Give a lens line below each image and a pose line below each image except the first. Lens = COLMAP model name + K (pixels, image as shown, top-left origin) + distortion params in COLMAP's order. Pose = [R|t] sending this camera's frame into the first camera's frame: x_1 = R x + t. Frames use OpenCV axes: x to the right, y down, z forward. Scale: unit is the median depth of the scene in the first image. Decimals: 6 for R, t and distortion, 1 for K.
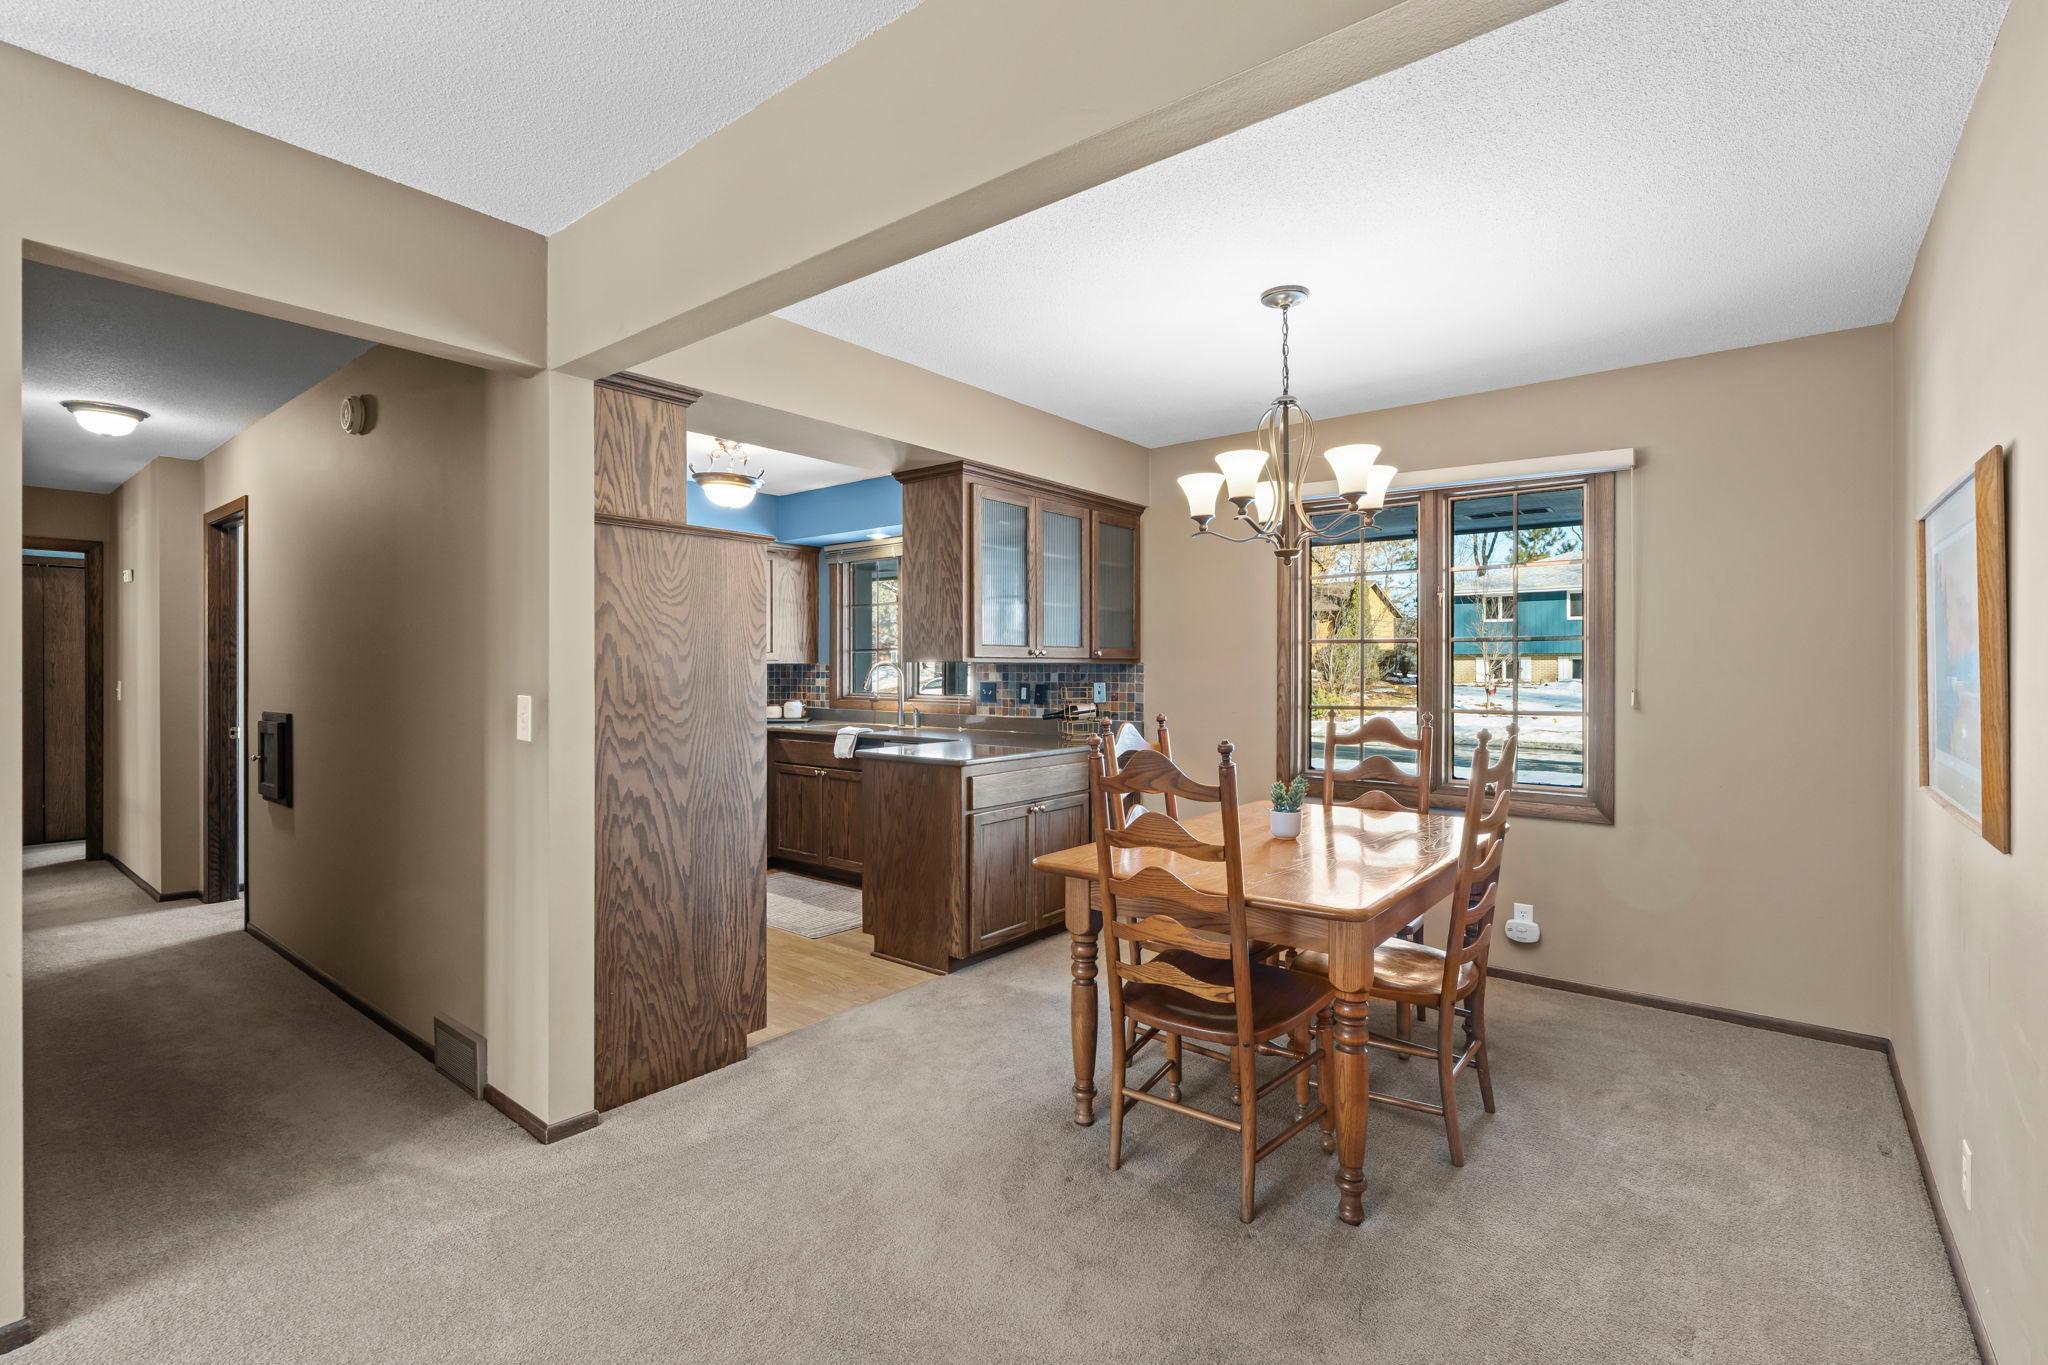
lens RADIAL K [[922.3, 0, 1023.7], [0, 922.3, 666.4], [0, 0, 1]] dist [-0.004500, 0.000808]
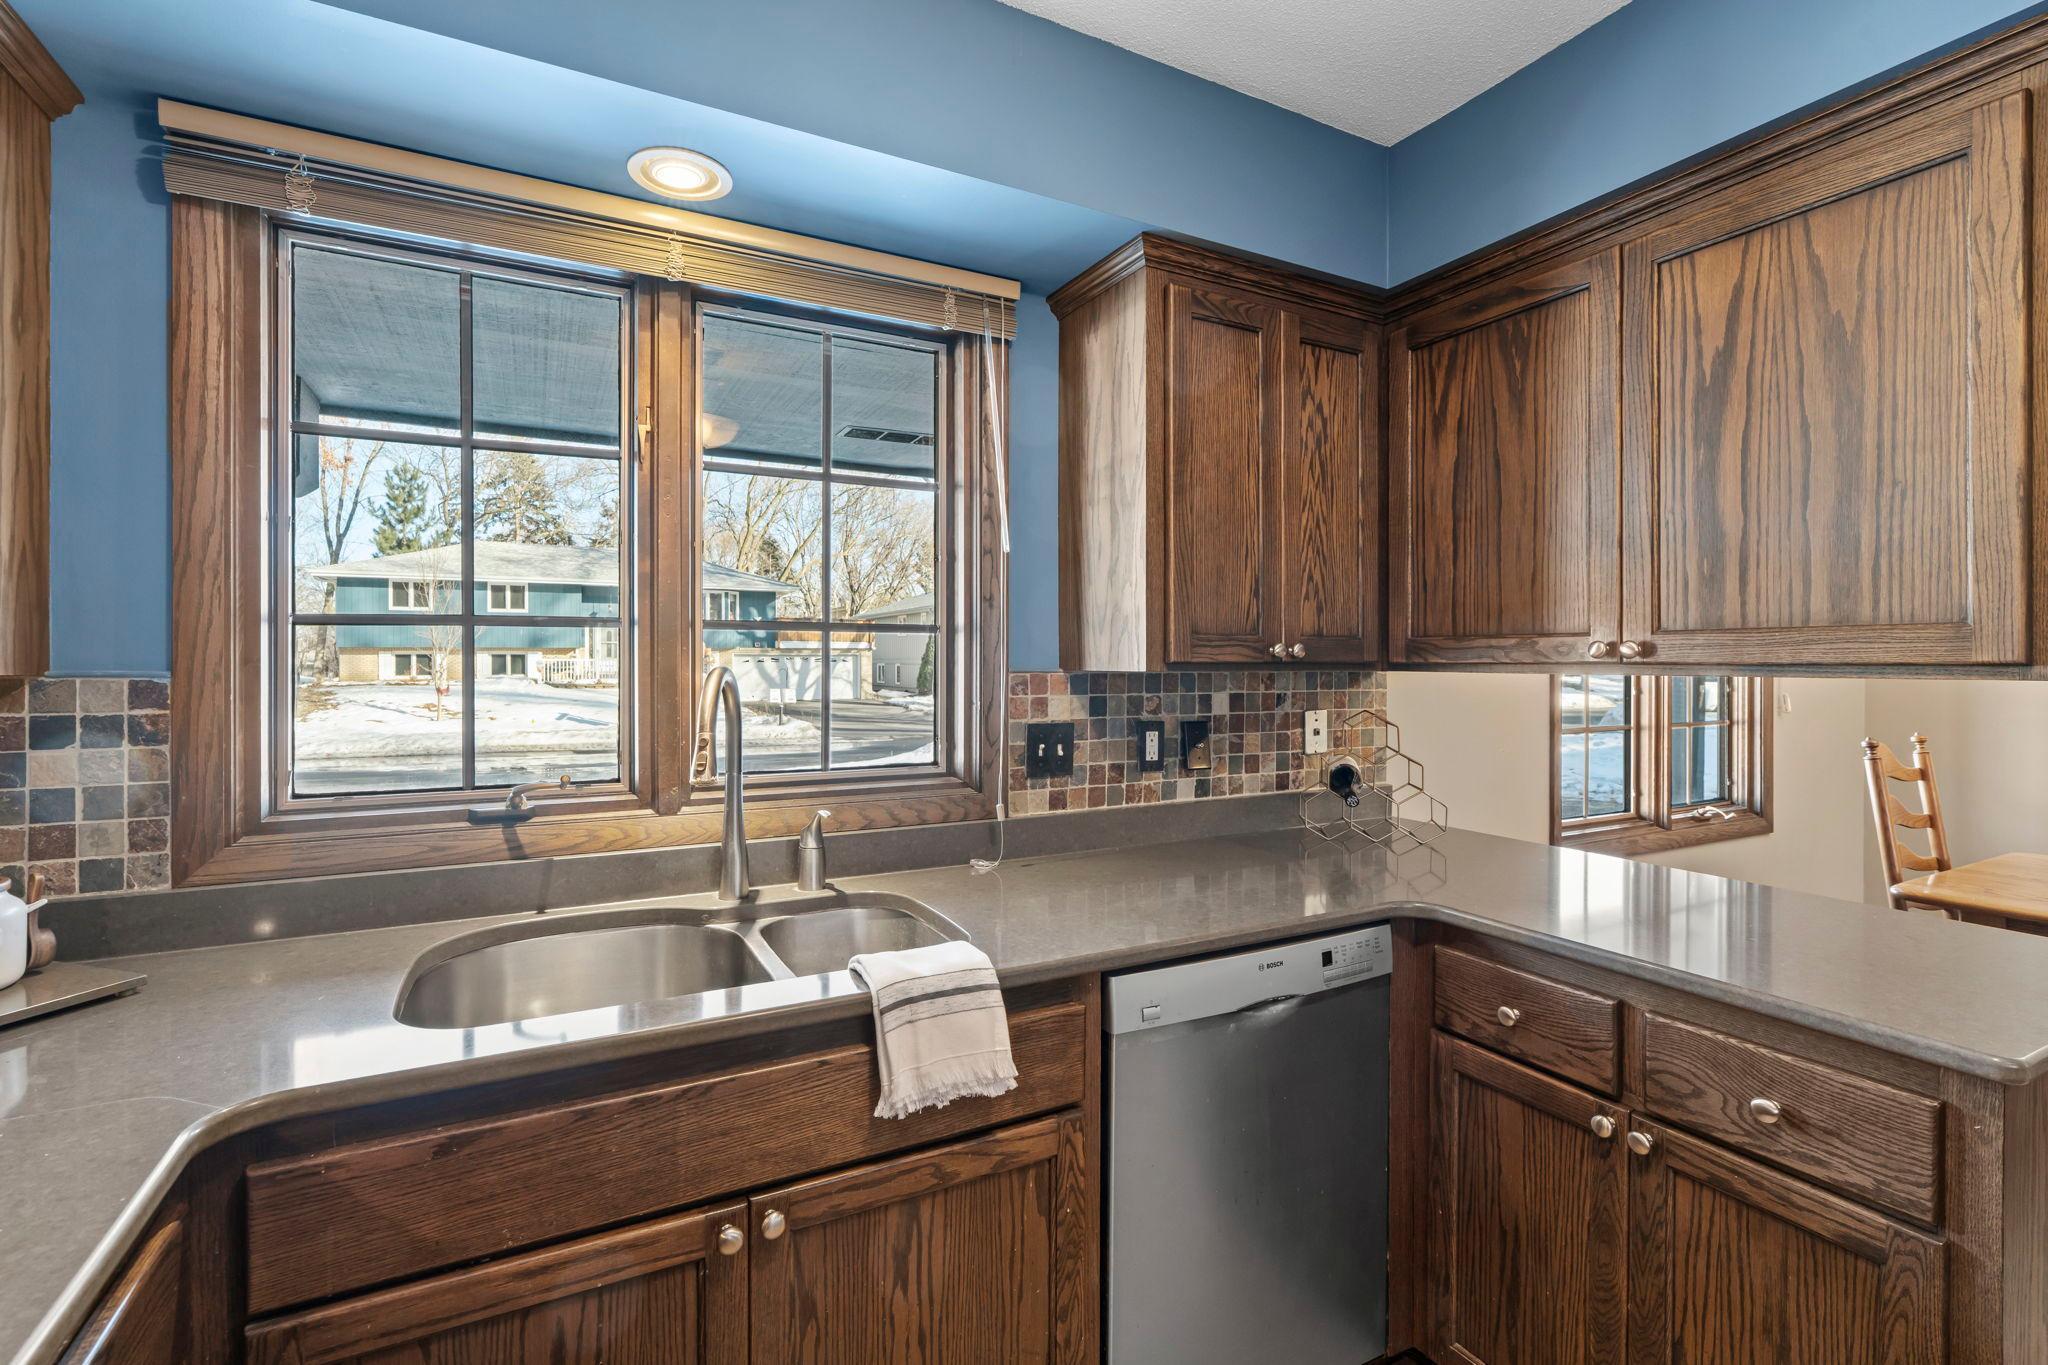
lens RADIAL K [[926.2, 0, 1014.9], [0, 926.2, 663.9], [0, 0, 1]] dist [-0.006315, 0.002373]
pose [[0.400372, -0.001506, 0.916352, -0.520499], [-0.000826, 0.999998, 0.002005, -0.009319], [-0.916352, -0.001560, 0.400370, 1.189038]]
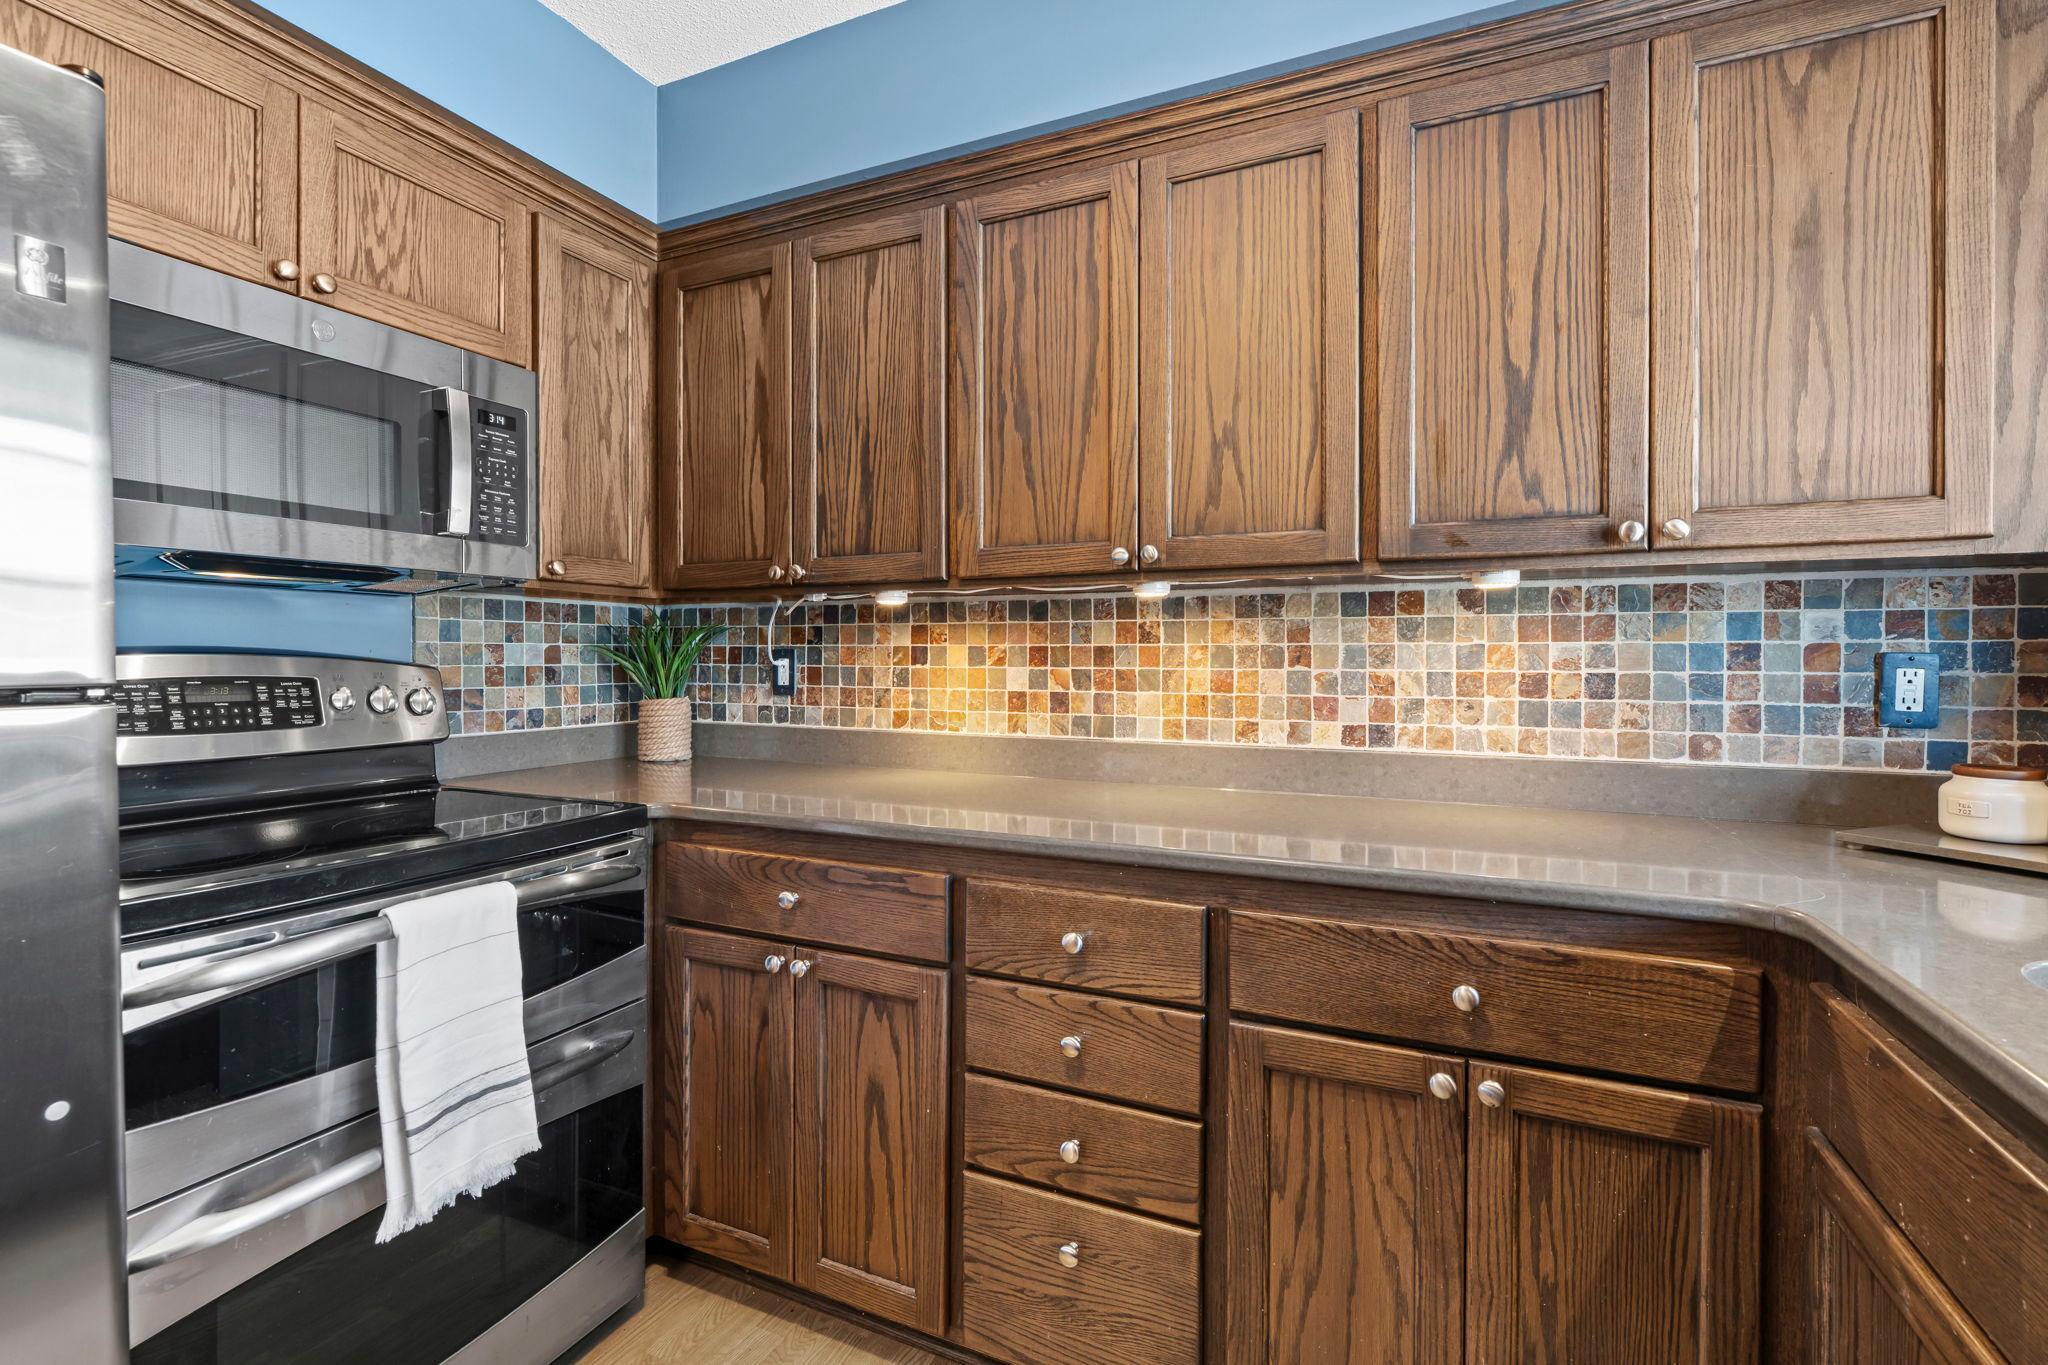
lens RADIAL K [[926.2, 0, 1014.9], [0, 926.2, 663.9], [0, 0, 1]] dist [-0.006315, 0.002373]
pose [[0.242946, 0.006963, -0.970015, -0.207437], [-0.002774, 0.999975, 0.006483, 0.029295], [0.970036, 0.001116, 0.242959, 1.186118]]
